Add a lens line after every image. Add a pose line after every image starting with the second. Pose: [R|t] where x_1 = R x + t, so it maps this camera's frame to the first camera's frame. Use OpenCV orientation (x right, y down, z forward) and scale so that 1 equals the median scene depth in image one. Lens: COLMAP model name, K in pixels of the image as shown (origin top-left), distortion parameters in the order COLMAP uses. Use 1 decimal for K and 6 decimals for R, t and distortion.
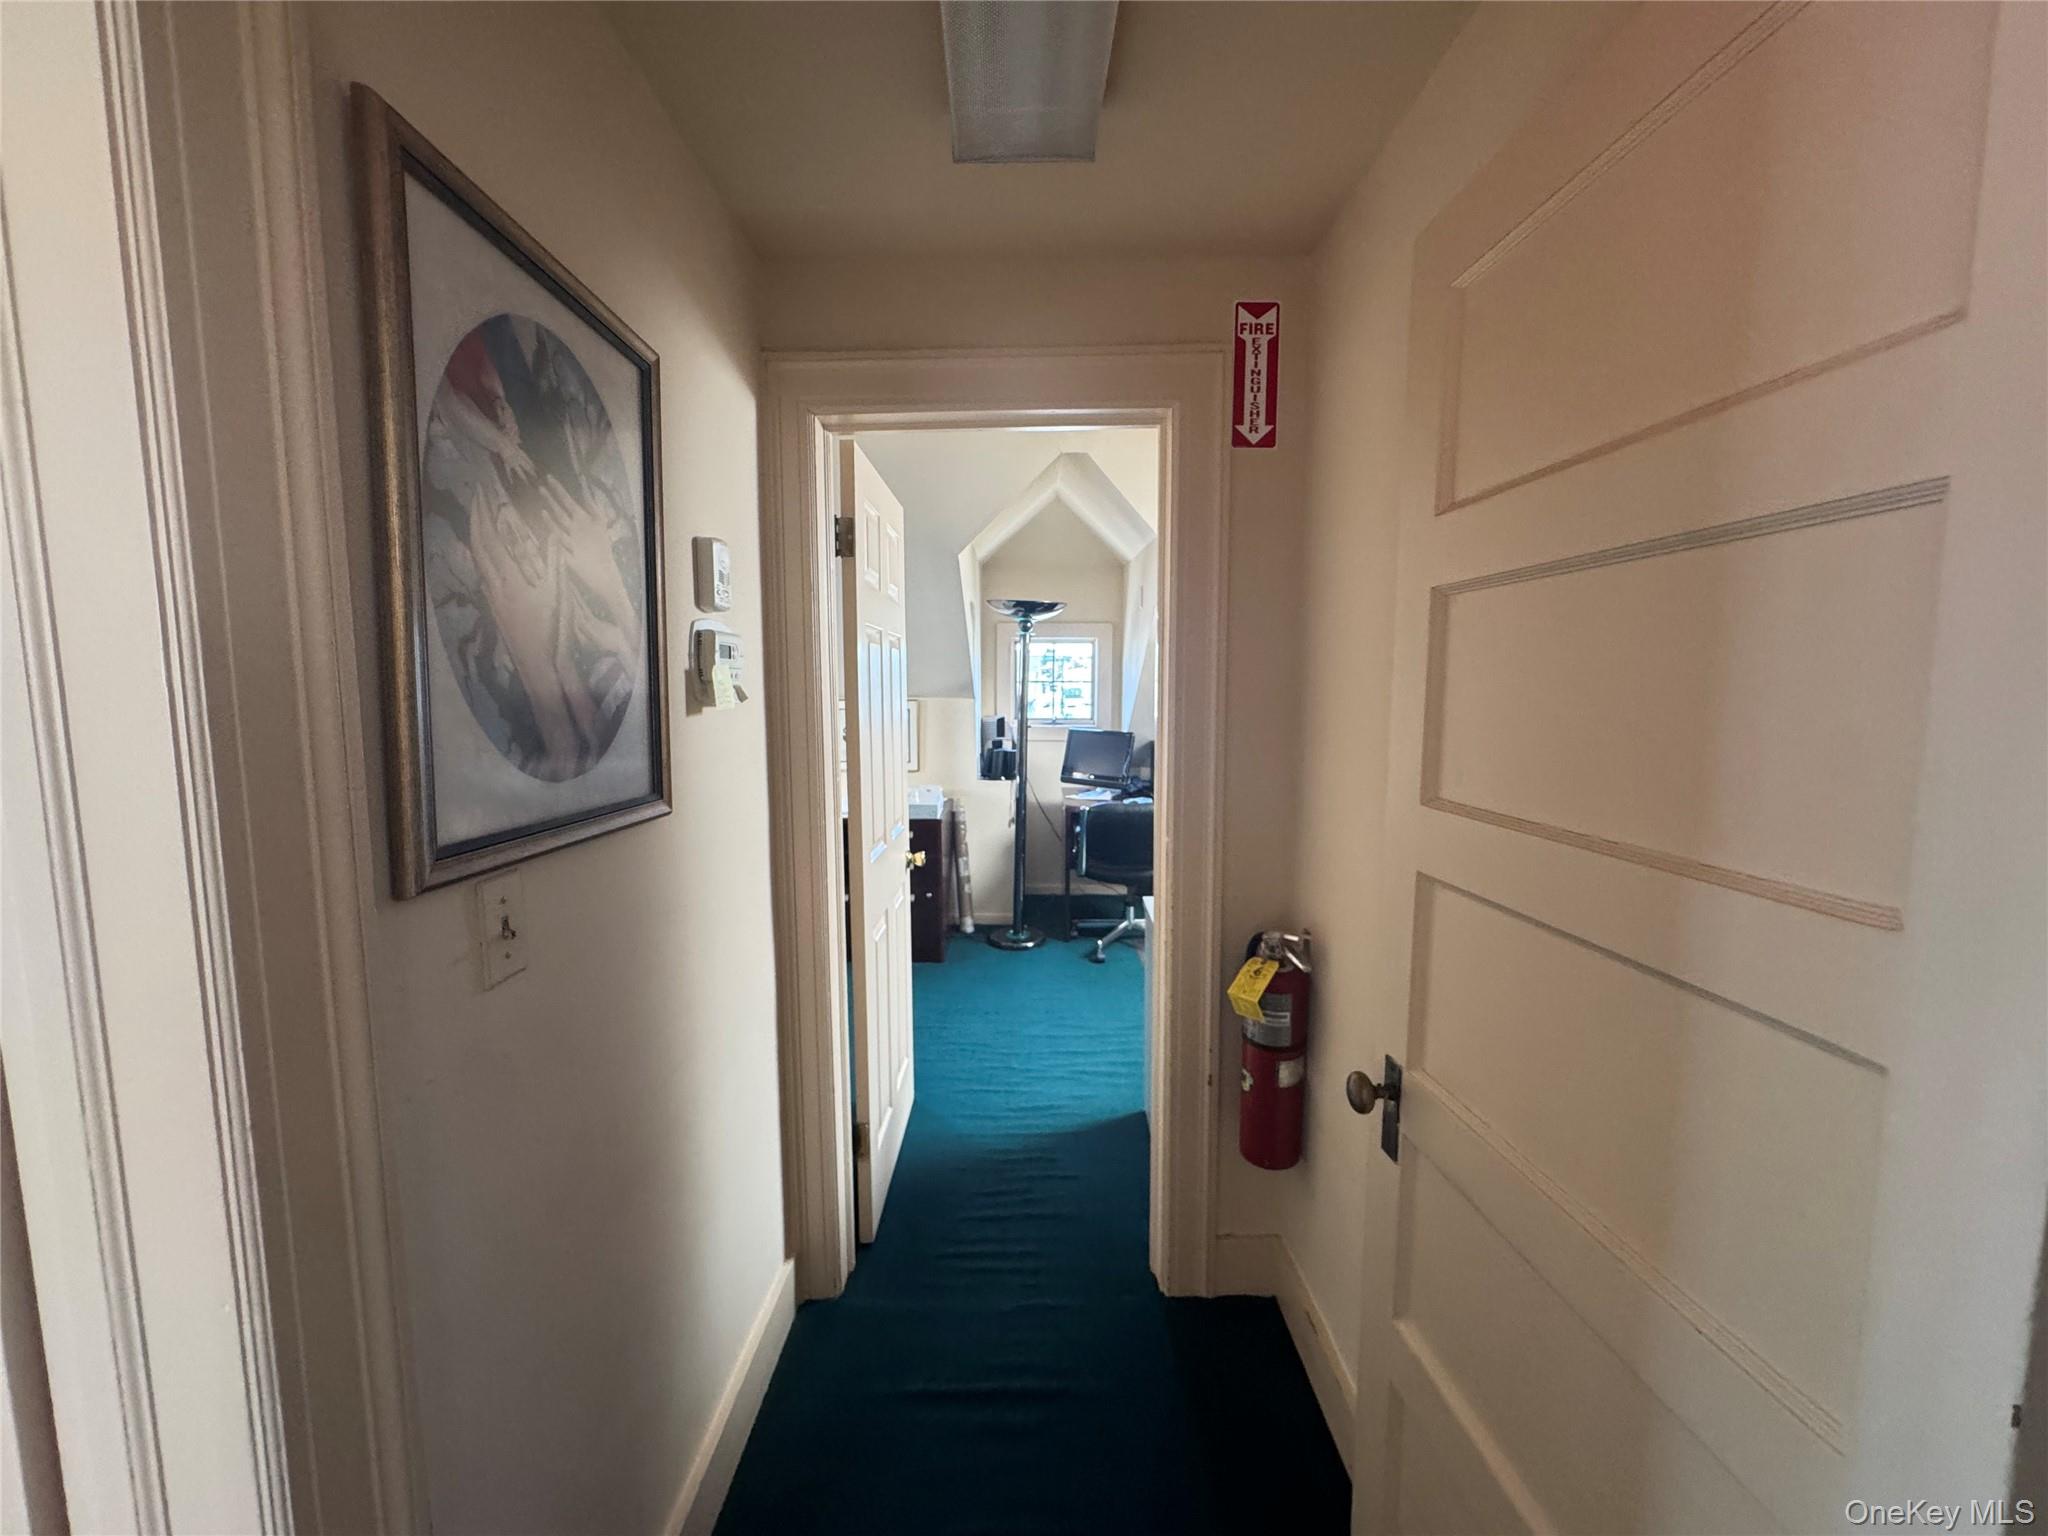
lens RADIAL K [[822.9, 0, 1021.6], [0, 822.9, 768.4], [0, 0, 1]] dist [-0.002619, 0.000432]
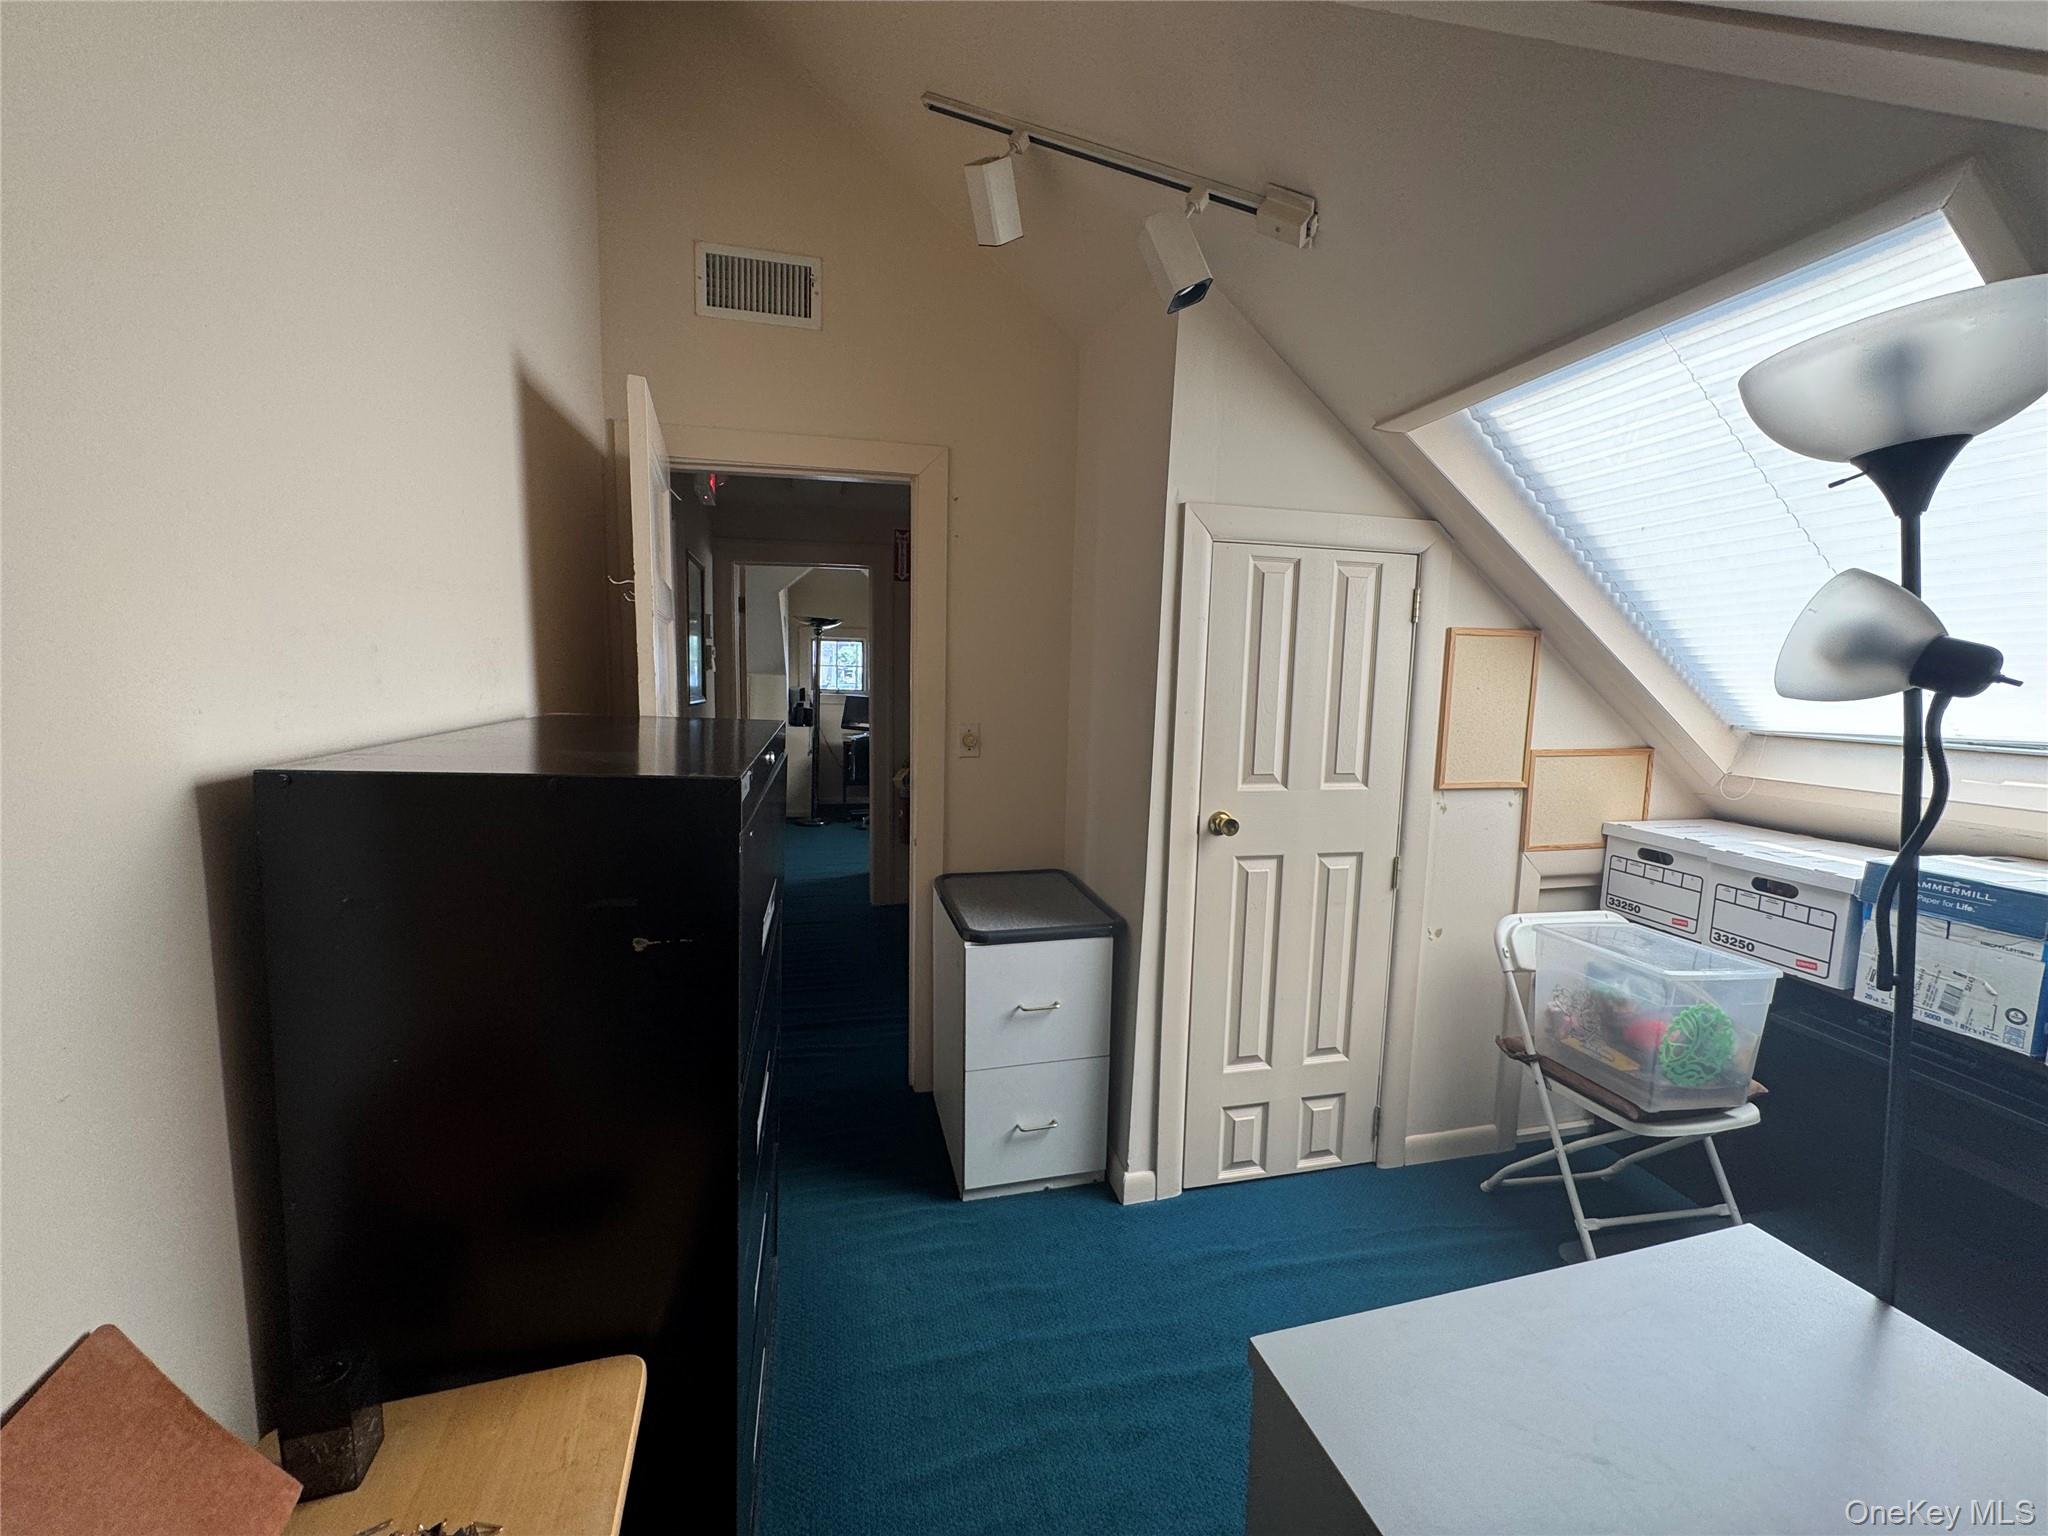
lens RADIAL K [[822.9, 0, 1021.6], [0, 822.9, 768.4], [0, 0, 1]] dist [-0.002619, 0.000432]
pose [[0.970573, -0.005643, 0.240742, 0.002330], [0.001874, 0.999872, 0.015880, 0.072368], [-0.240801, -0.014962, 0.970459, -0.674164]]
